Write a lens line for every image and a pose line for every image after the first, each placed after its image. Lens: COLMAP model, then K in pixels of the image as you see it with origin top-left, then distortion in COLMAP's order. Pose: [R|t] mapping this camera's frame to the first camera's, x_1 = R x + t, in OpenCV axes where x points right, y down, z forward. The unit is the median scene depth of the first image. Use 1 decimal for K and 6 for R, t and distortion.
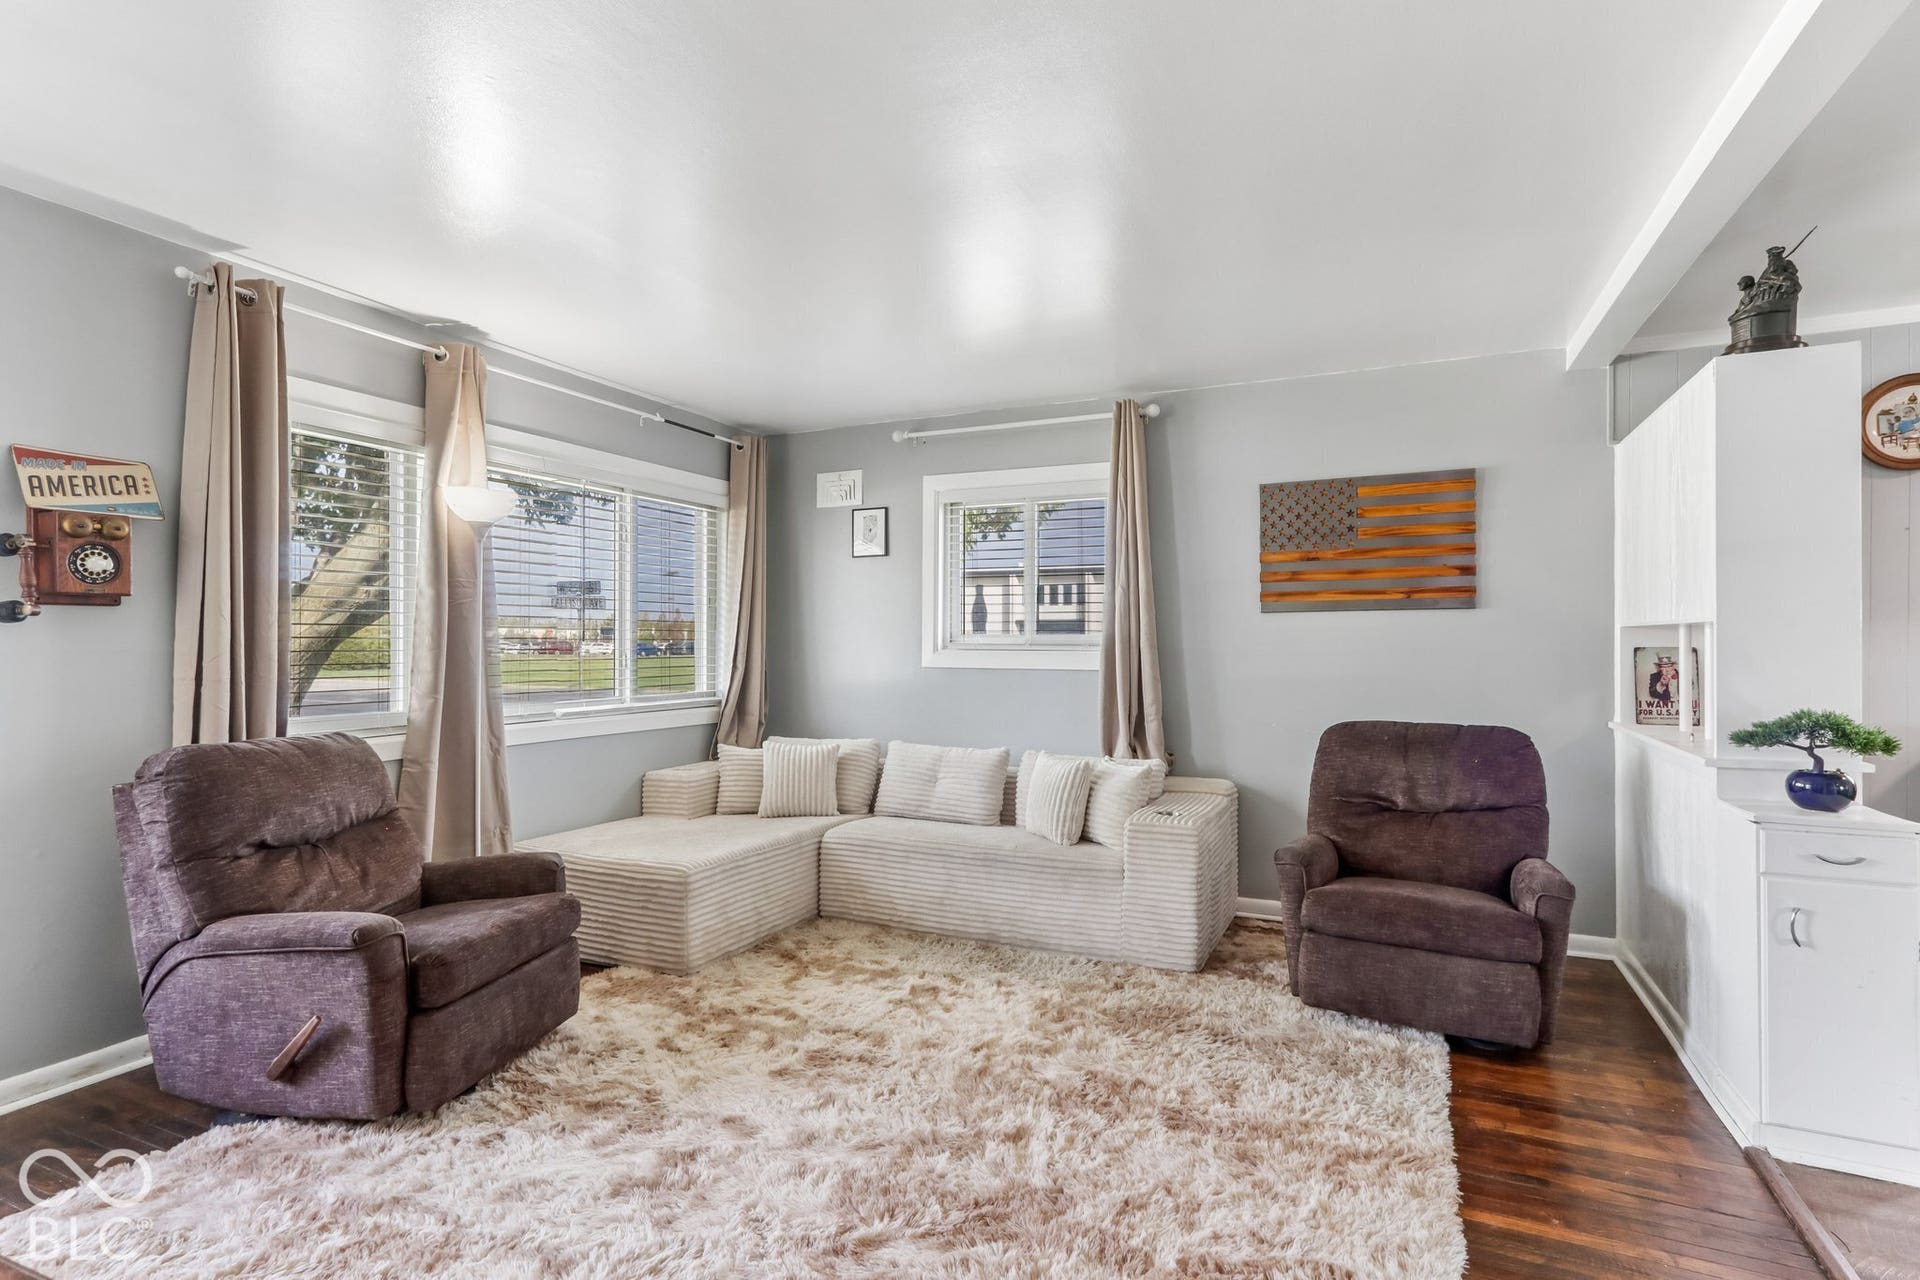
lens RADIAL K [[940.0, 0, 953.4], [0, 940.0, 645.3], [0, 0, 1]] dist [0.003044, 0.000920]
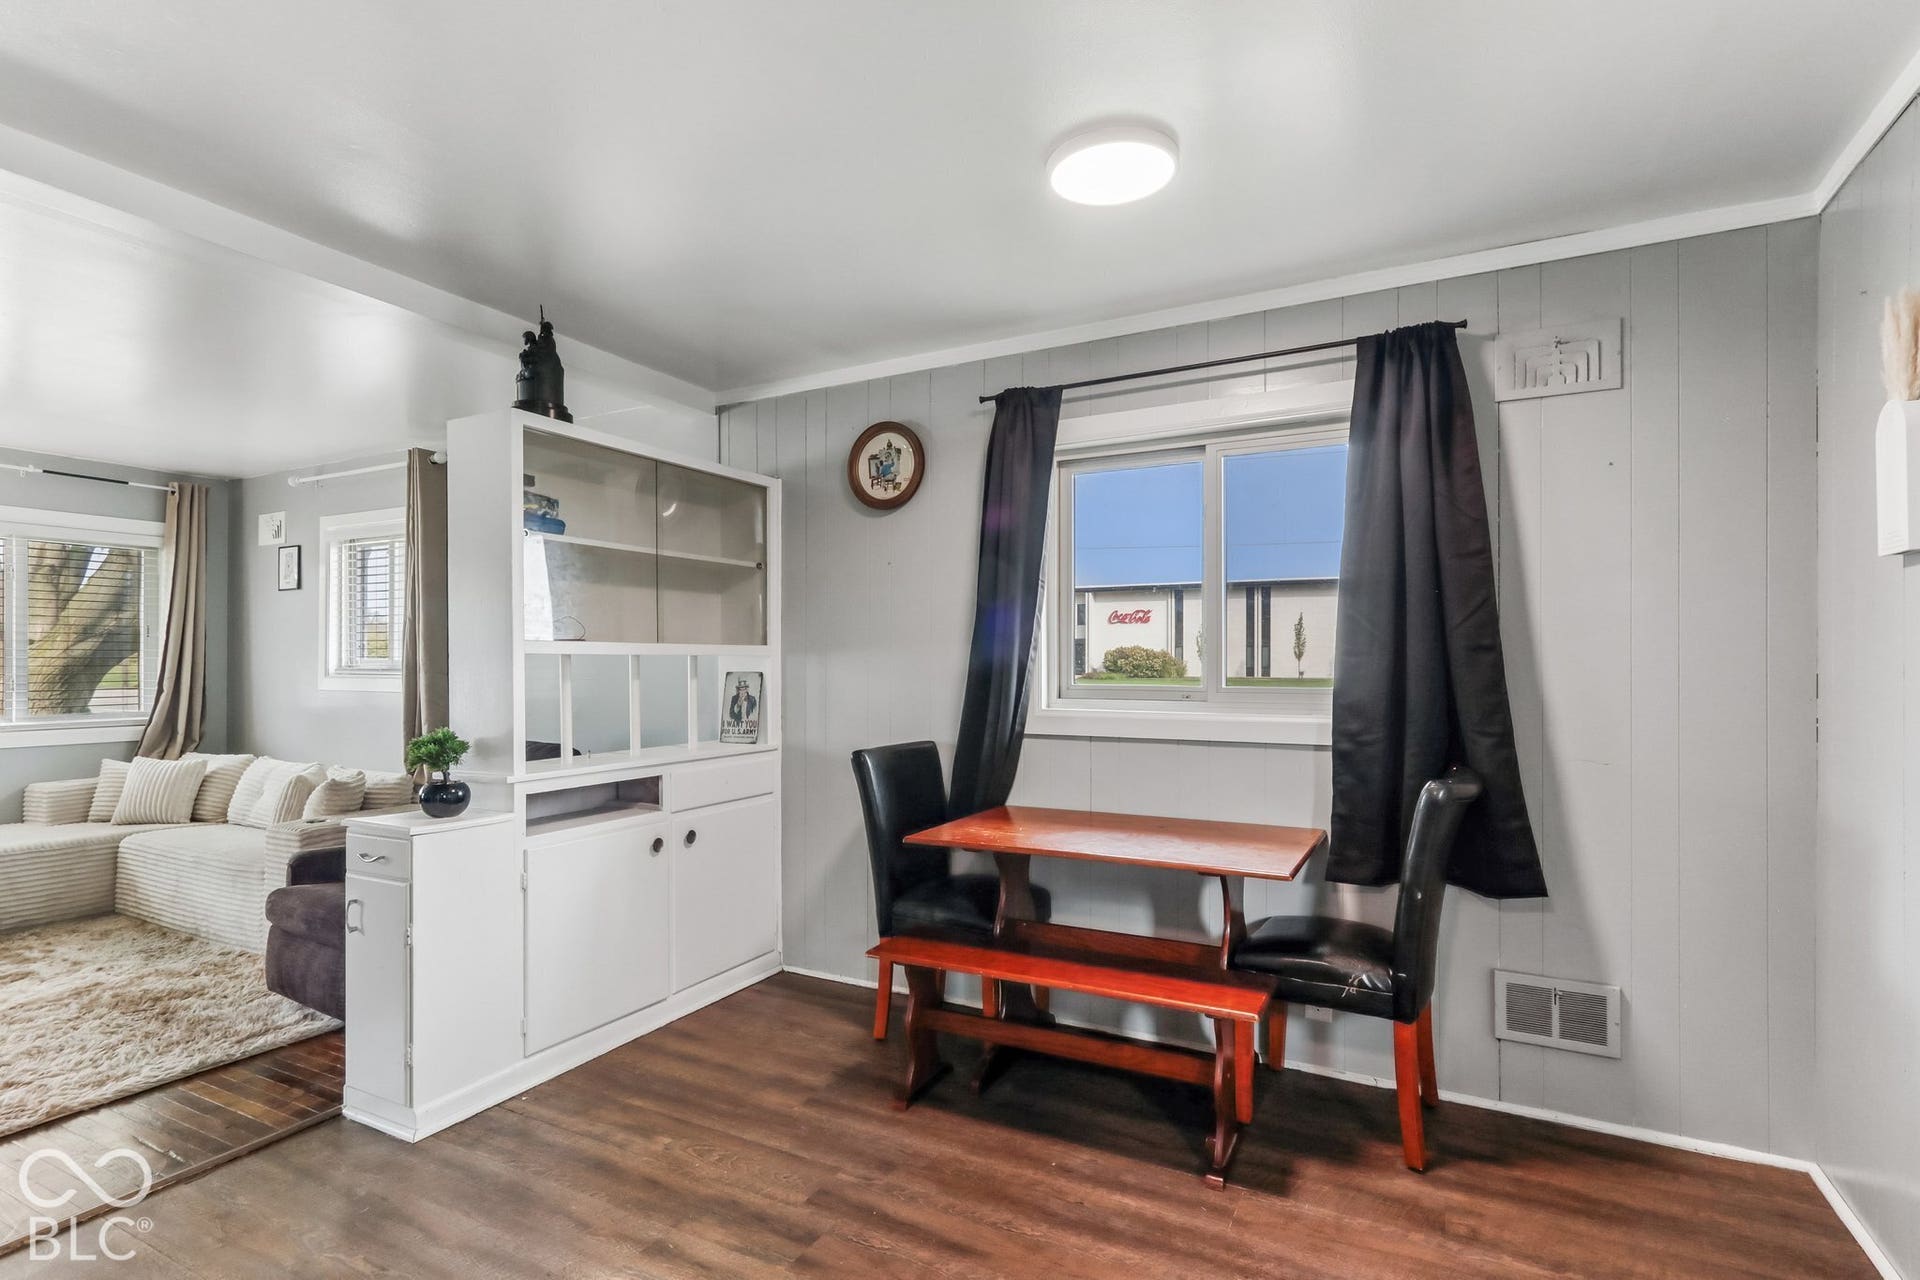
lens RADIAL K [[931.2, 0, 957.5], [0, 931.2, 659.2], [0, 0, 1]] dist [0.006527, 0.001624]
pose [[0.998368, -0.003867, -0.056973, 1.116850], [0.003423, 0.999963, -0.007875, -0.003464], [0.057001, 0.007667, 0.998345, -0.069978]]
